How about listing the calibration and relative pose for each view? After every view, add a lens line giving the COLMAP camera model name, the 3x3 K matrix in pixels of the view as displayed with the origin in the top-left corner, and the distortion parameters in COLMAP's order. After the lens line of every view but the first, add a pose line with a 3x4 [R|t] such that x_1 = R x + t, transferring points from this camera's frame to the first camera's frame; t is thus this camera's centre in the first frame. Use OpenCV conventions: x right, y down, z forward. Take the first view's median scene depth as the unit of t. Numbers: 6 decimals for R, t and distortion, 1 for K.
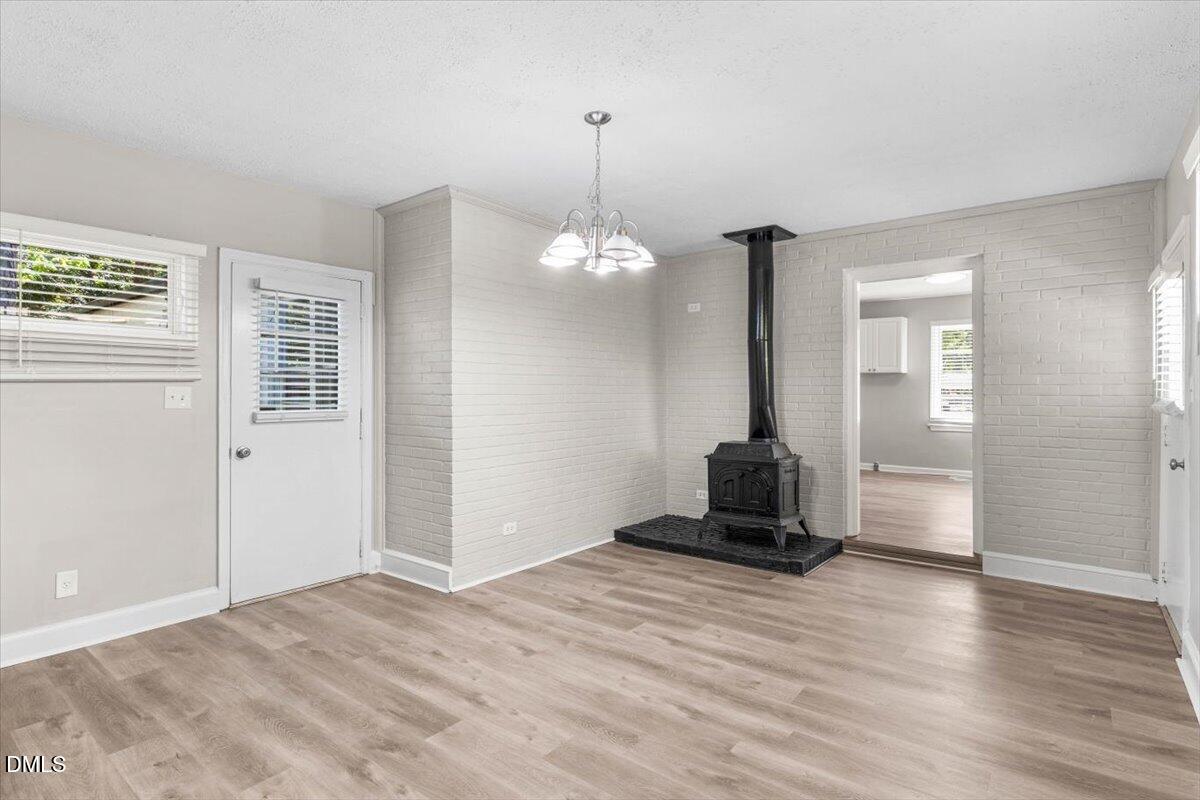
lens RADIAL K [[596.4, 0, 602.2], [0, 596.4, 398.6], [0, 0, 1]] dist [-0.003446, 0.000299]
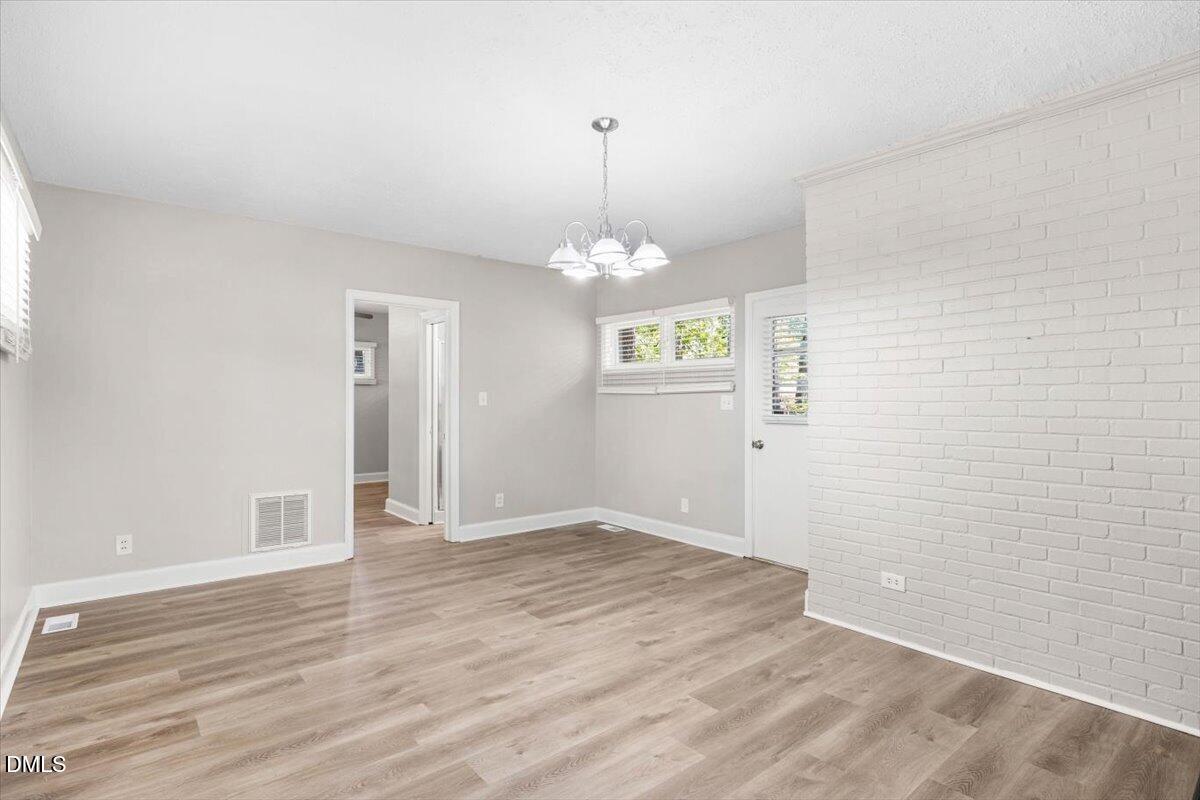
lens RADIAL K [[596.4, 0, 602.2], [0, 596.4, 398.6], [0, 0, 1]] dist [-0.003446, 0.000299]
pose [[-0.211256, -0.002667, -0.977427, 0.903842], [-0.009131, 0.999958, -0.000755, -0.008386], [0.977388, 0.008766, -0.211271, 1.113320]]
